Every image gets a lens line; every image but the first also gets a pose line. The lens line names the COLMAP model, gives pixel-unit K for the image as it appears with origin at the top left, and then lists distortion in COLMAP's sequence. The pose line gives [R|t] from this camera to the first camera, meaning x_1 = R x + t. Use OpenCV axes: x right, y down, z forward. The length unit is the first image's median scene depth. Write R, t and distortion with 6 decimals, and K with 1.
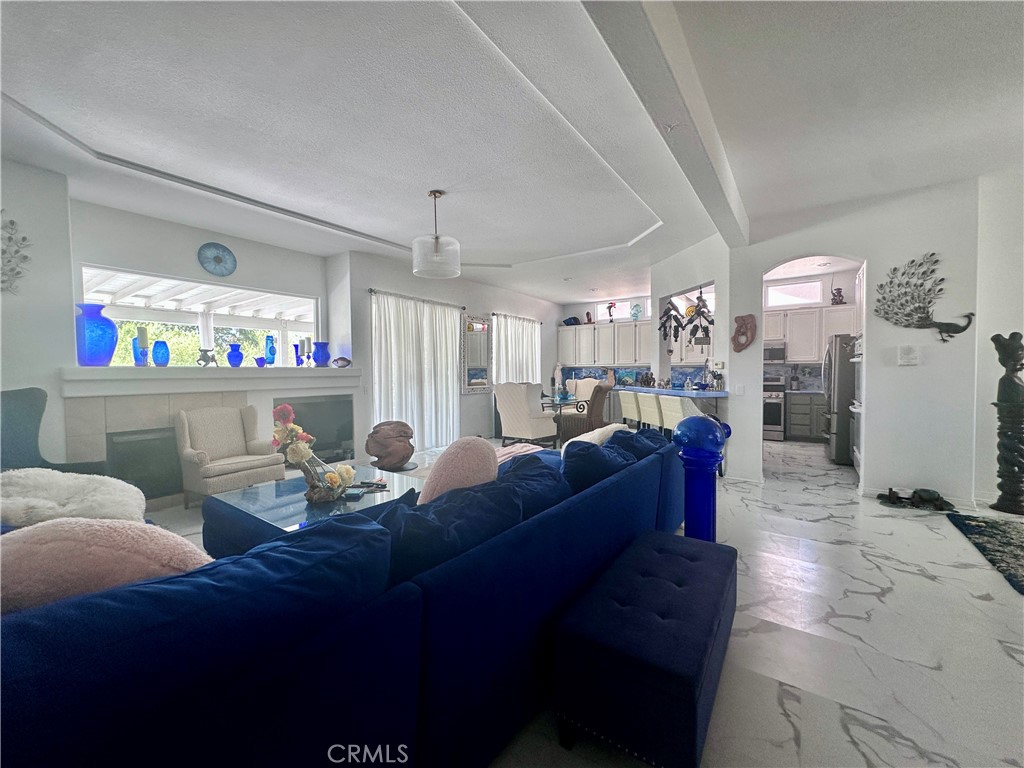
lens RADIAL K [[406.2, 0, 512.0], [0, 406.2, 384.0], [0, 0, 1]] dist [-0.001075, -0.000013]
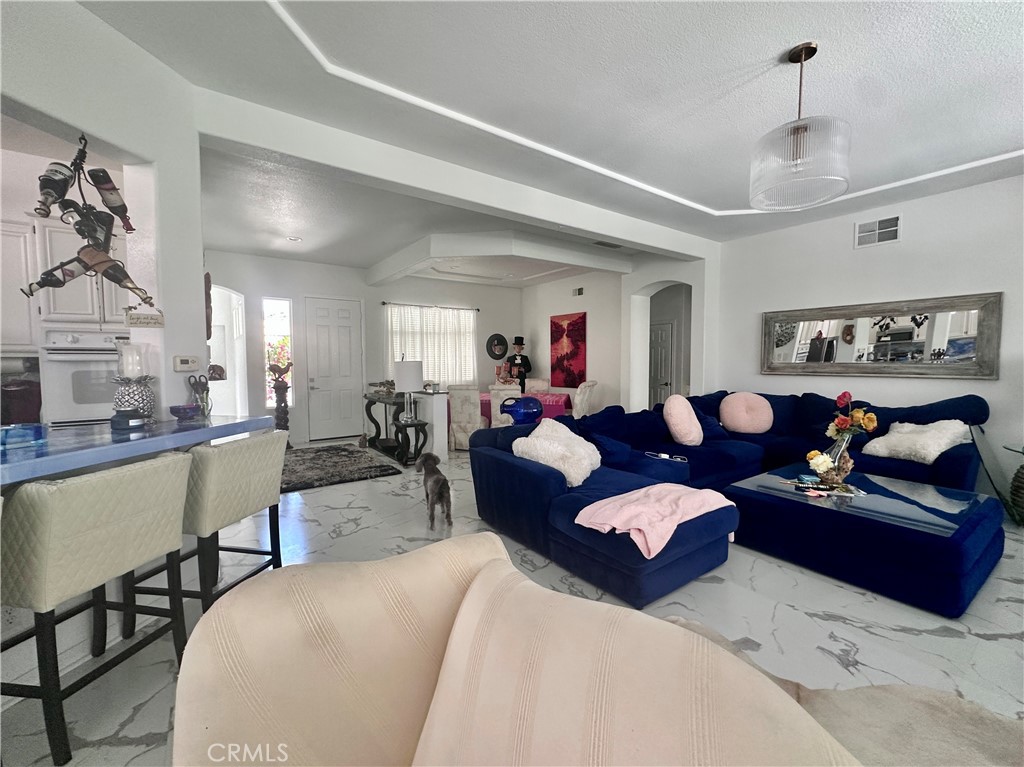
lens RADIAL K [[427.0, 0, 512.0], [0, 427.0, 383.5], [0, 0, 1]] dist [0.000119, 0.000116]
pose [[-0.946335, -0.006043, 0.323132, -0.002552], [0.021518, 0.996429, 0.081652, -0.071061], [-0.322471, 0.084224, -0.942825, 1.715237]]
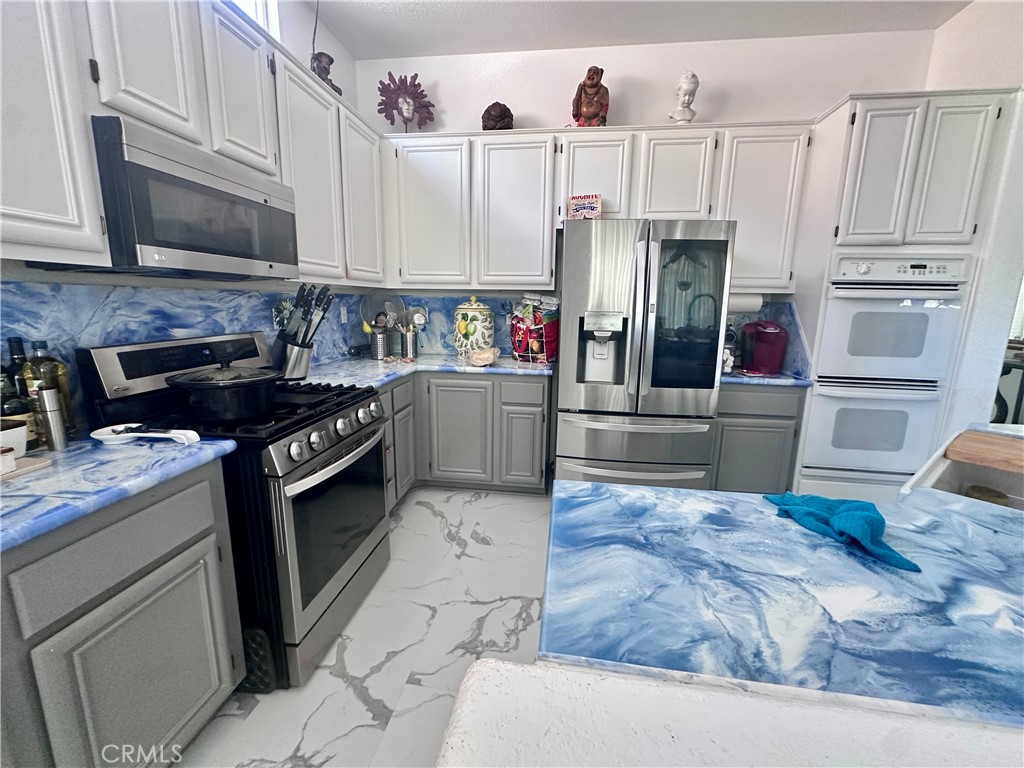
lens RADIAL K [[406.2, 0, 512.0], [0, 406.2, 384.0], [0, 0, 1]] dist [-0.001075, -0.000013]
pose [[-0.463548, -0.176655, 0.868284, 0.742424], [0.013126, 0.978448, 0.206076, -0.072018], [-0.885975, 0.106923, -0.451239, 1.937212]]
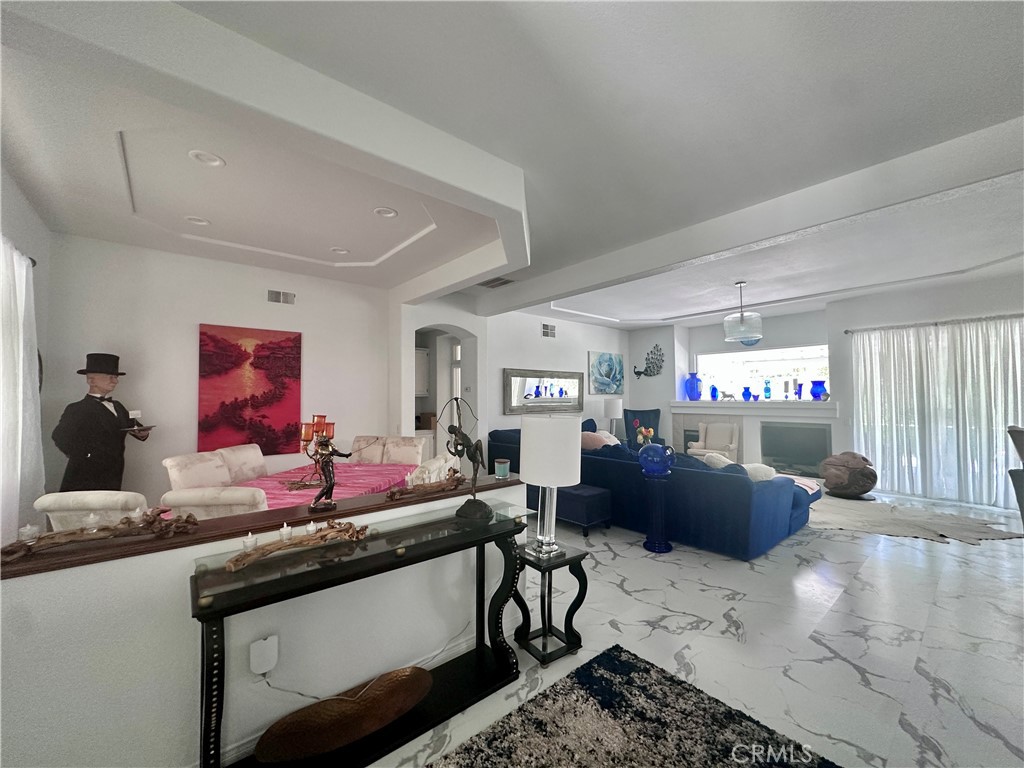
lens RADIAL K [[411.8, 0, 512.0], [0, 411.8, 384.0], [0, 0, 1]] dist [-0.001948, -0.000258]
pose [[-0.250047, -0.021729, -0.967990, 1.399399], [-0.022407, 0.999610, -0.016651, -0.072563], [0.967974, 0.017526, -0.250436, 0.589178]]
